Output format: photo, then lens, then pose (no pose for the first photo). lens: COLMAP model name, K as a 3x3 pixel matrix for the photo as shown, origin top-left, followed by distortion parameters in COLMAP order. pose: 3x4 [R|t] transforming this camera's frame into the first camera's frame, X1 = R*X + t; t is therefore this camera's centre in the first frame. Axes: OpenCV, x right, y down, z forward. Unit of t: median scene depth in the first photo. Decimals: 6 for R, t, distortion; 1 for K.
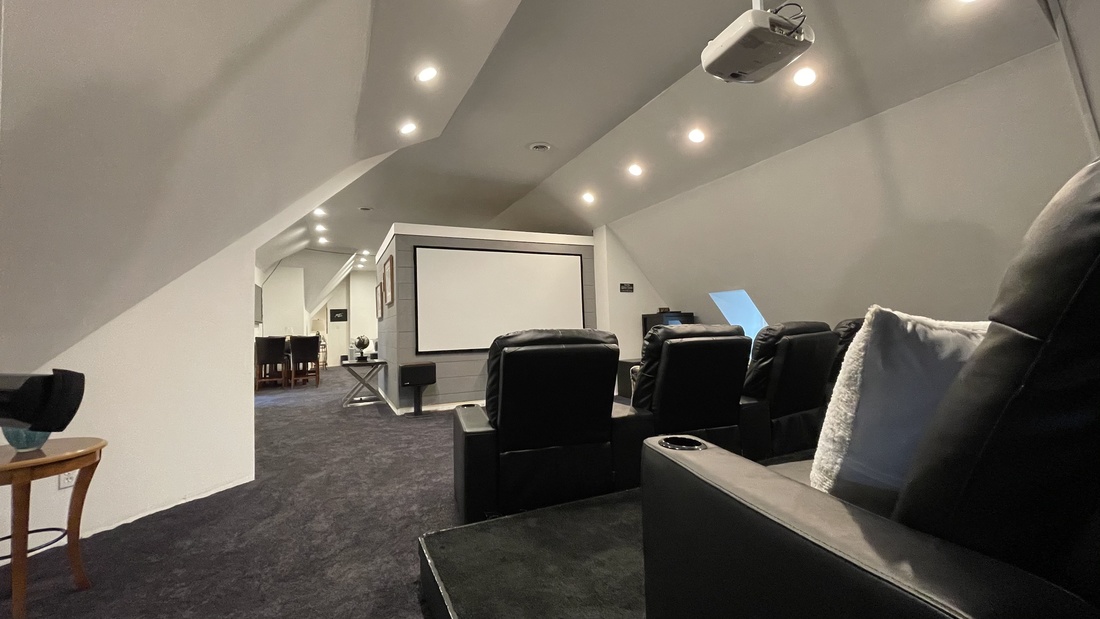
lens RADIAL K [[442.7, 0, 544.9], [0, 442.7, 303.1], [0, 0, 1]] dist [-0.002927, -0.000629]
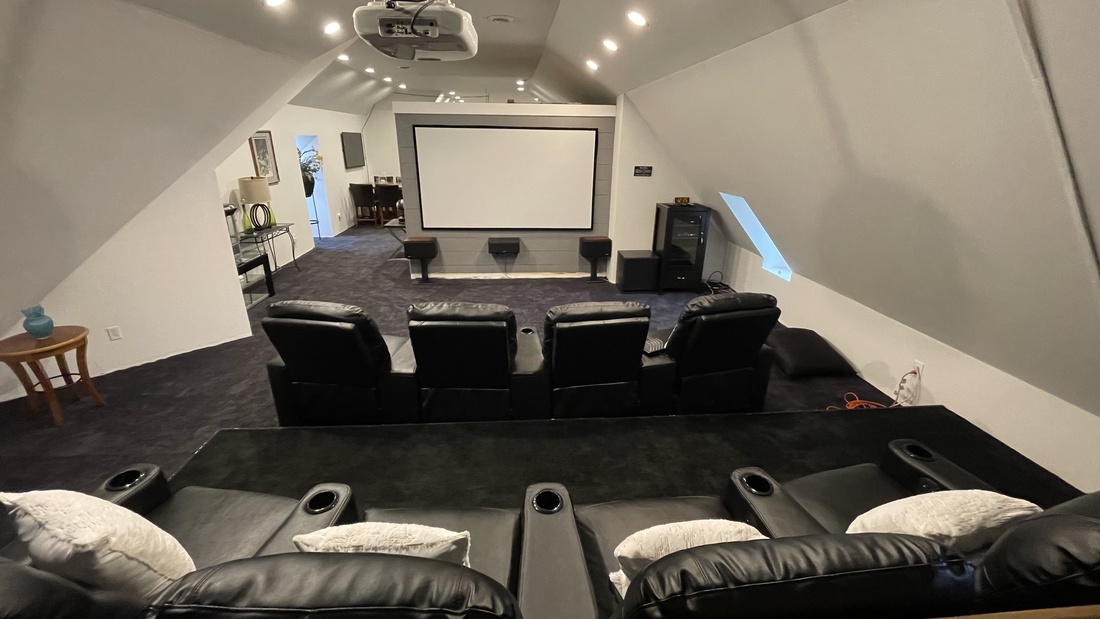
lens RADIAL K [[442.7, 0, 540.5], [0, 442.7, 303.9], [0, 0, 1]] dist [-0.002927, -0.000629]
pose [[0.929312, 0.167545, -0.329102, 0.321646], [-0.021138, 0.913833, 0.405539, -0.143403], [0.368690, -0.369916, 0.852778, 0.063831]]
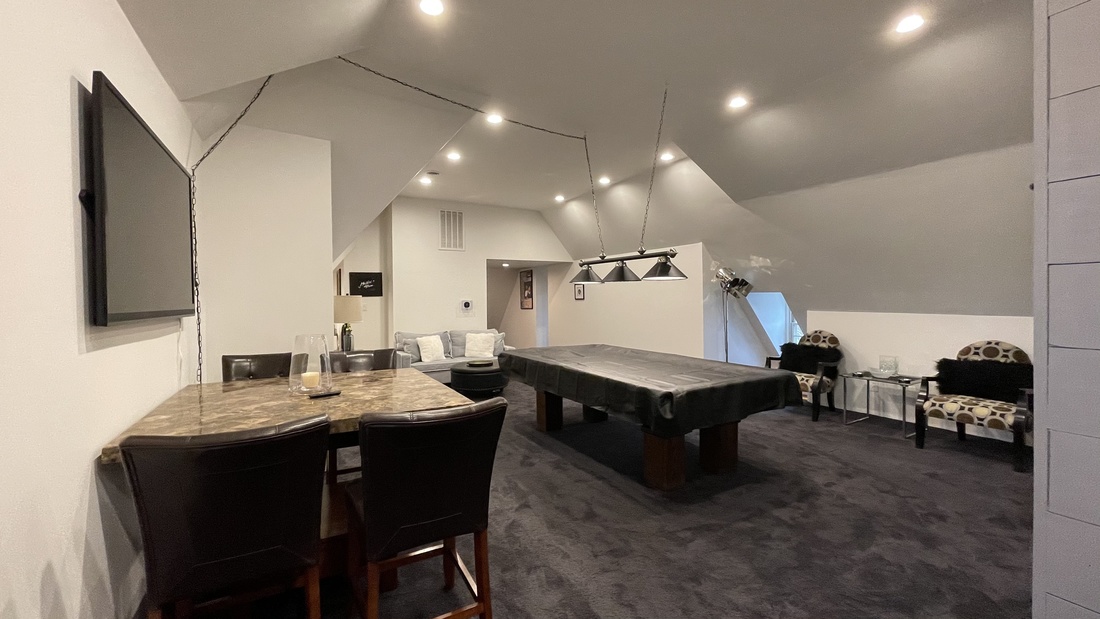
lens RADIAL K [[442.7, 0, 552.4], [0, 442.7, 305.0], [0, 0, 1]] dist [-0.002927, -0.000629]
pose [[0.996039, 0.019042, 0.086856, -0.634080], [-0.024813, 0.997520, 0.065862, 0.025606], [-0.085386, -0.067756, 0.994041, 1.014083]]
